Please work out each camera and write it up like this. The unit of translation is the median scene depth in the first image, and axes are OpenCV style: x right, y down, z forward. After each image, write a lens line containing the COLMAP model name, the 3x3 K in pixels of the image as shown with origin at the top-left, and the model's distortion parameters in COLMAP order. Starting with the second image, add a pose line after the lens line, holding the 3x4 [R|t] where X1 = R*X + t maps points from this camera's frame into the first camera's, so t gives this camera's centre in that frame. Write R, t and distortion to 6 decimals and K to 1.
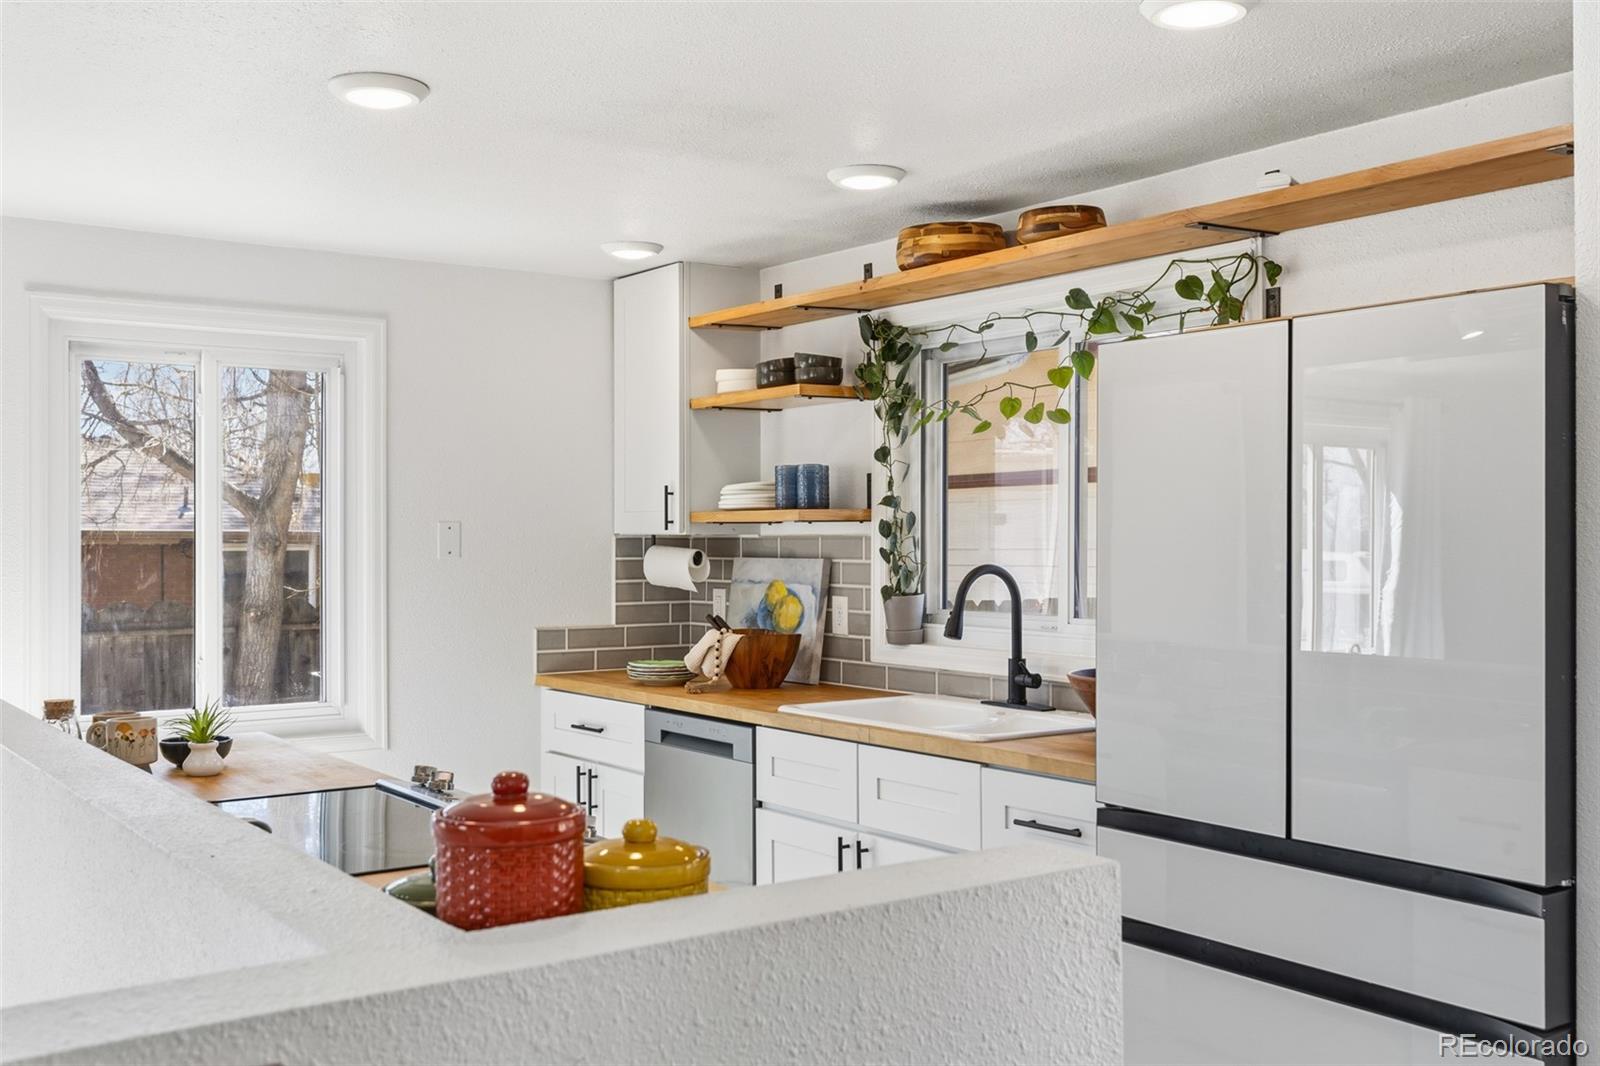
lens RADIAL K [[1547.9, 0, 799.4], [0, 1547.9, 536.3], [0, 0, 1]] dist [0.006651, 0.000000]
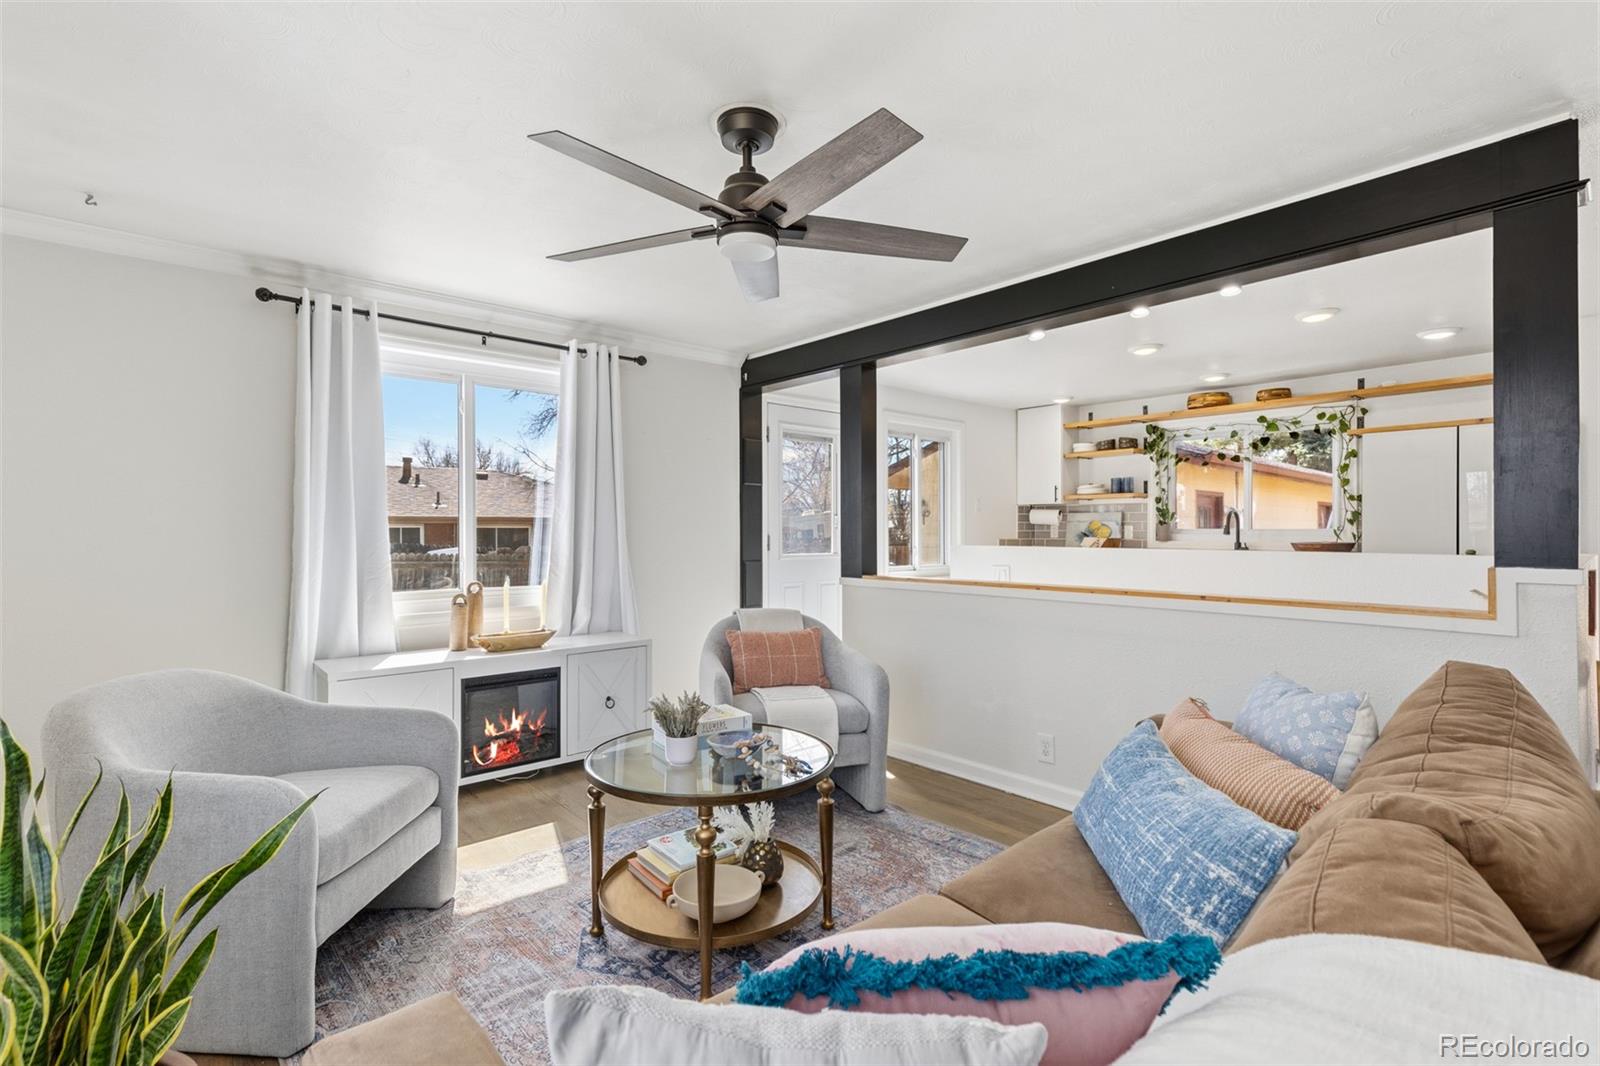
lens RADIAL K [[738.5, 0, 796.9], [0, 738.5, 520.0], [0, 0, 1]] dist [0.011367, -0.002846]
pose [[0.994643, 0.002743, 0.103337, -0.734444], [-0.001145, 0.999879, -0.015517, 0.052870], [-0.103367, 0.015316, 0.994525, -0.267957]]
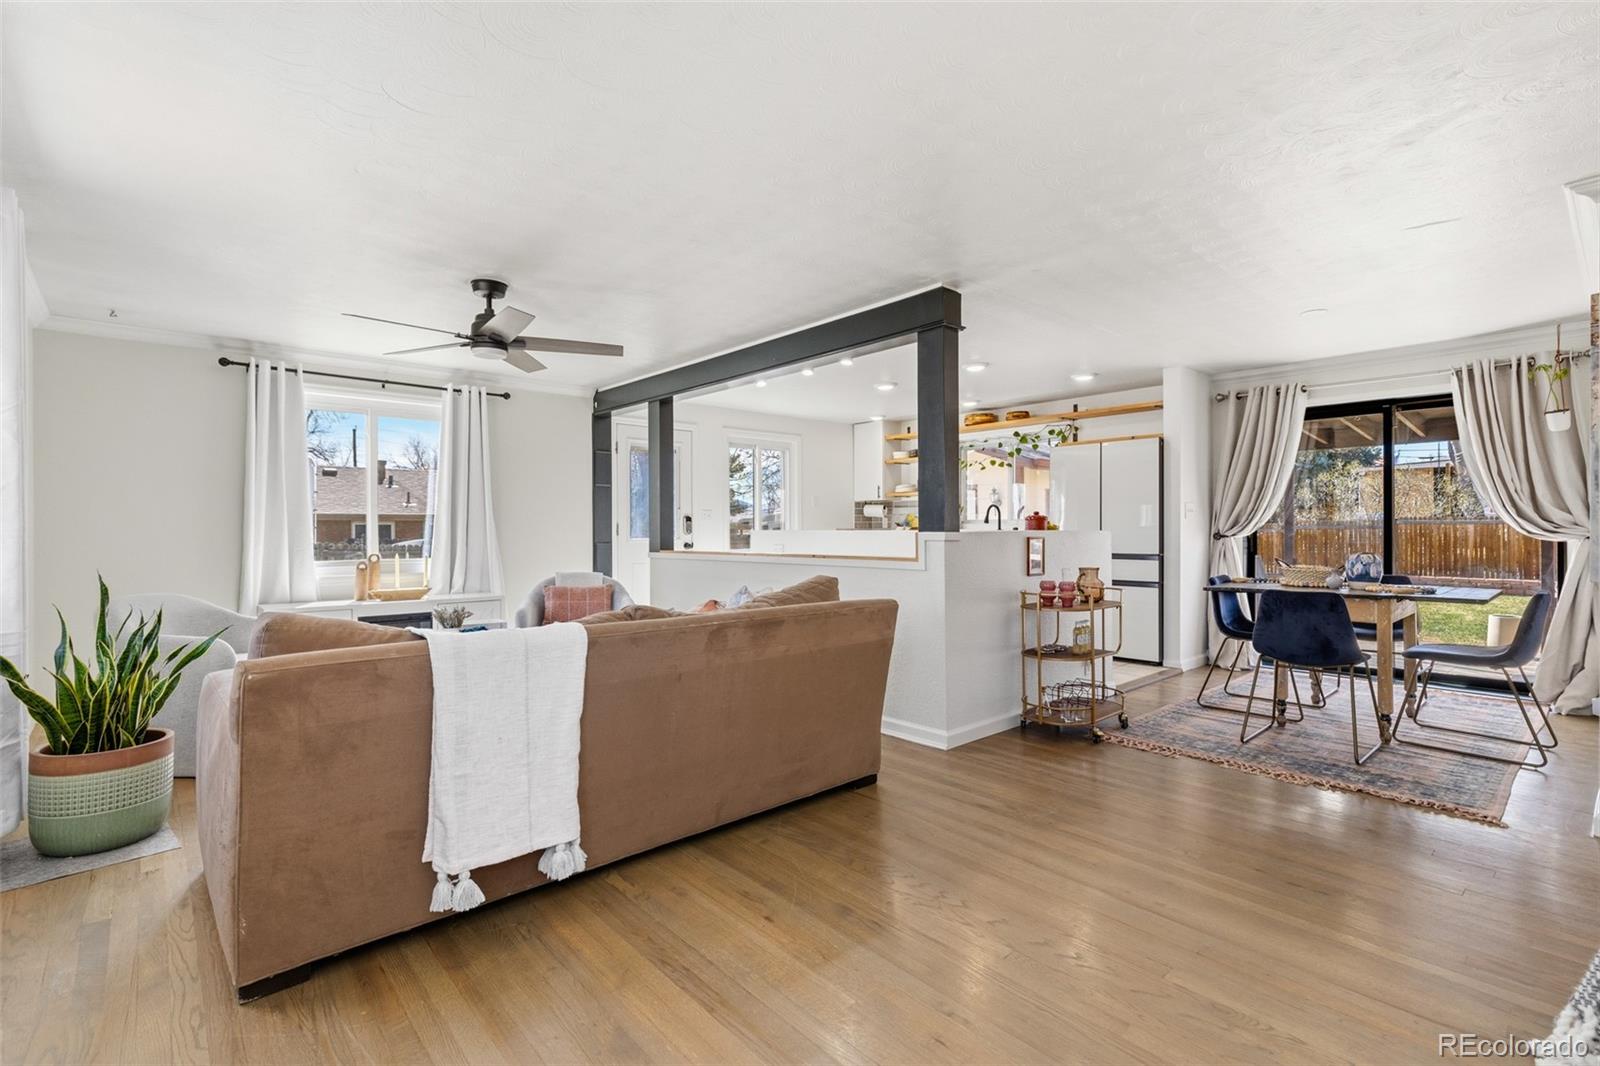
lens RADIAL K [[738.5, 0, 796.6], [0, 738.5, 517.4], [0, 0, 1]] dist [0.011367, -0.002846]
pose [[0.994142, 0.000963, 0.108073, -0.478826], [0.000976, 0.999839, -0.017890, 0.071469], [-0.108073, 0.017891, 0.993982, -0.640602]]
